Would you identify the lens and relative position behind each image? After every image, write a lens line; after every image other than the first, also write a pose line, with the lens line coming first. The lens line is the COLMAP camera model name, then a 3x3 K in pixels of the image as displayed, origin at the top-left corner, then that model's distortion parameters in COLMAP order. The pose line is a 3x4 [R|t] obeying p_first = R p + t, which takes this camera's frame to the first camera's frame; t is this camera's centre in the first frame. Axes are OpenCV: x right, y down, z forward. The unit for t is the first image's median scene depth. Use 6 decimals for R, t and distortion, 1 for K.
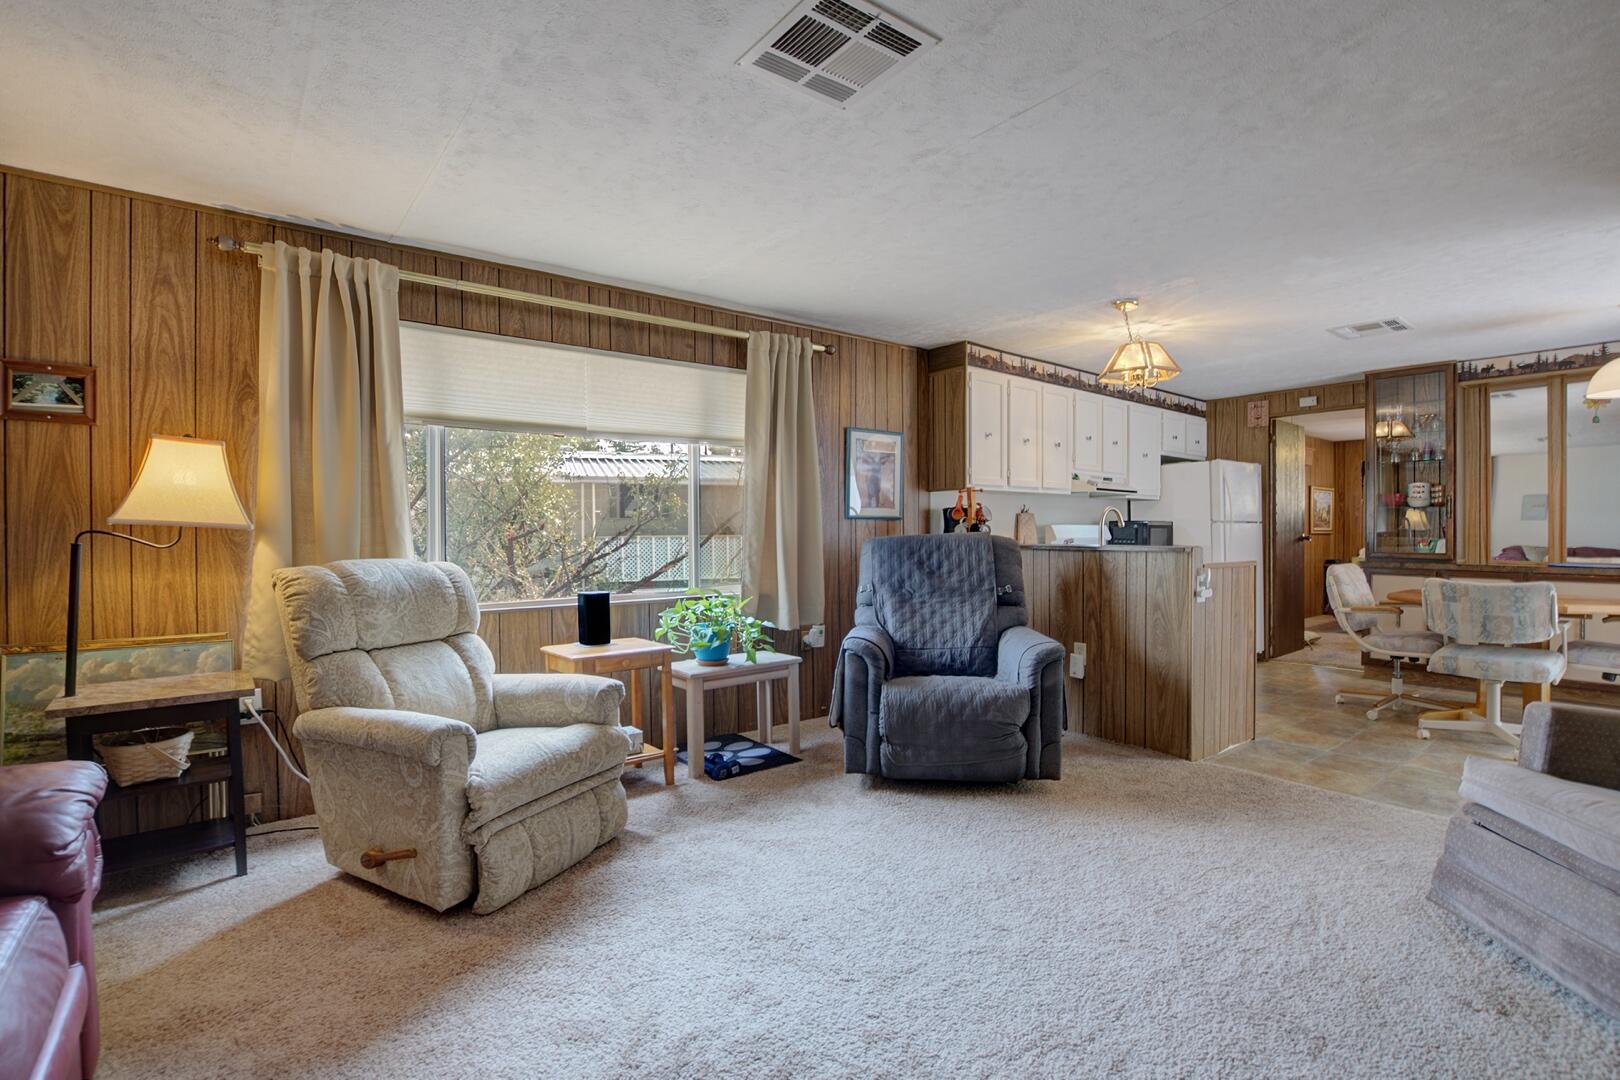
lens RADIAL K [[738.7, 0, 846.6], [0, 738.7, 545.6], [0, 0, 1]] dist [-0.026405, 0.002244]
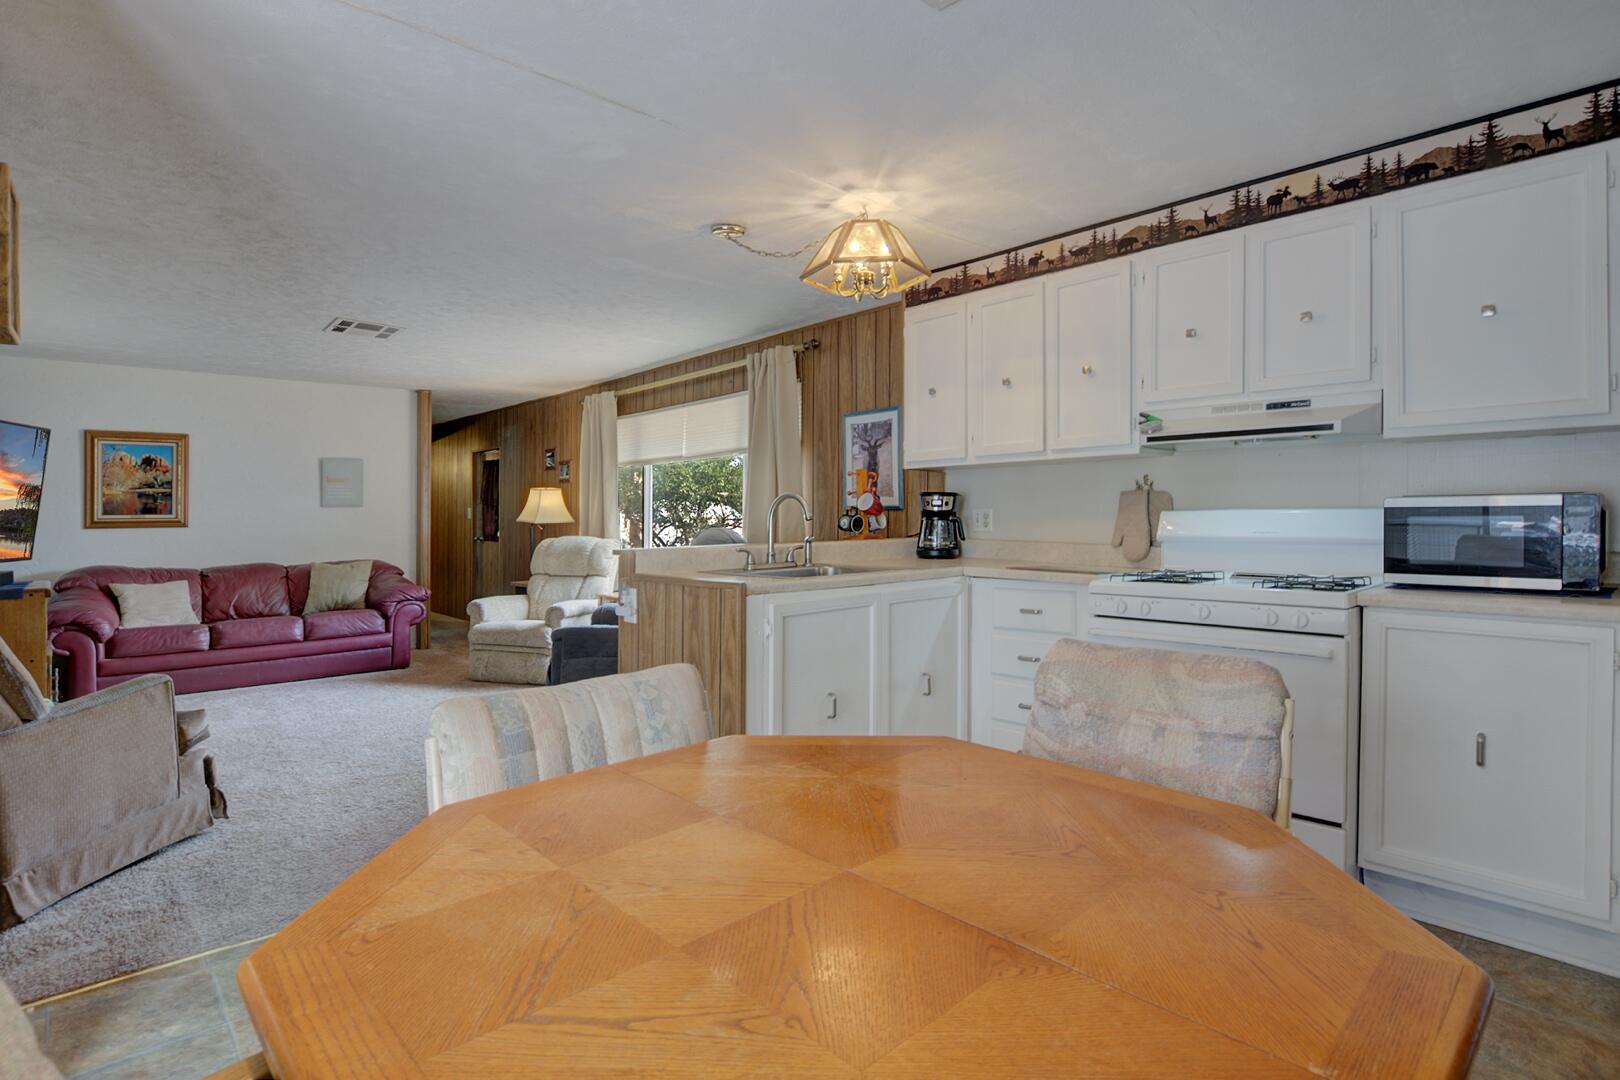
lens RADIAL K [[852.2, 0, 822.9], [0, 852.2, 511.9], [0, 0, 1]] dist [-0.020110, -0.000664]
pose [[0.050536, -0.004900, -0.998710, 1.339614], [-0.014082, 0.999885, -0.005618, -0.034553], [0.998623, 0.014348, 0.050461, 1.120763]]
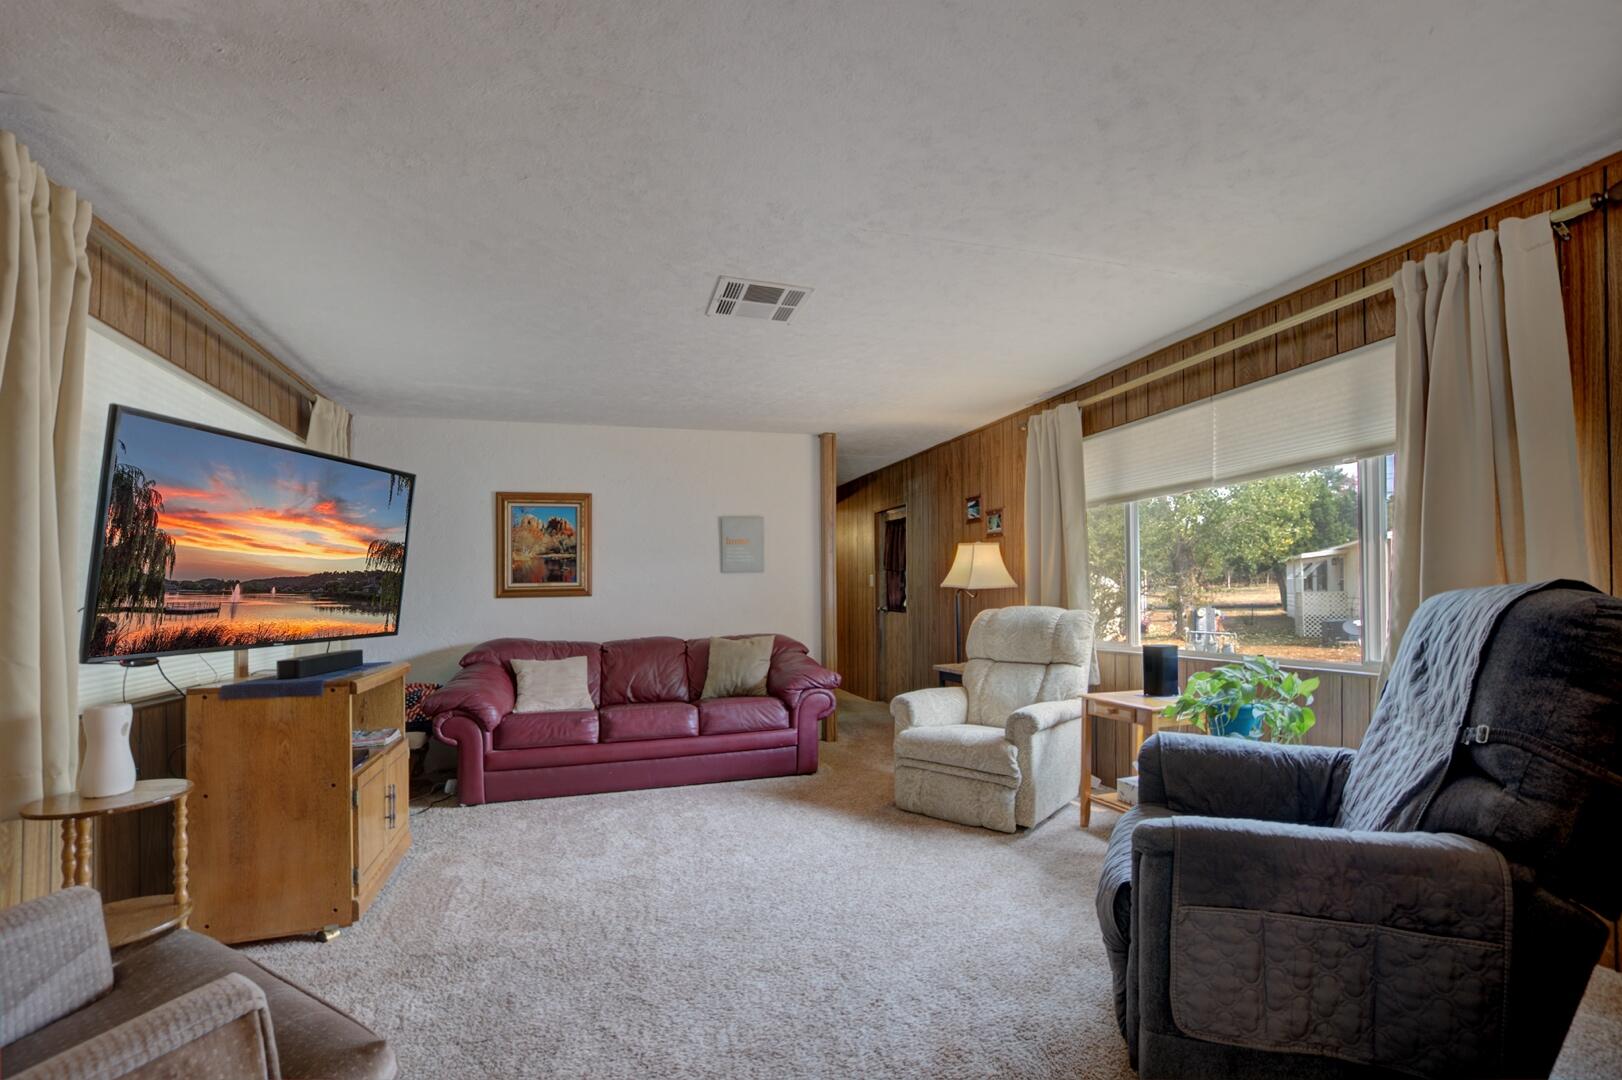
lens RADIAL K [[739.6, 0, 839.1], [0, 739.6, 584.0], [0, 0, 1]] dist [-0.026405, 0.002244]
pose [[-0.348357, -0.003939, -0.937354, 0.672014], [-0.005440, 0.999983, -0.002180, -0.016265], [0.937346, 0.004340, -0.348373, 0.815962]]
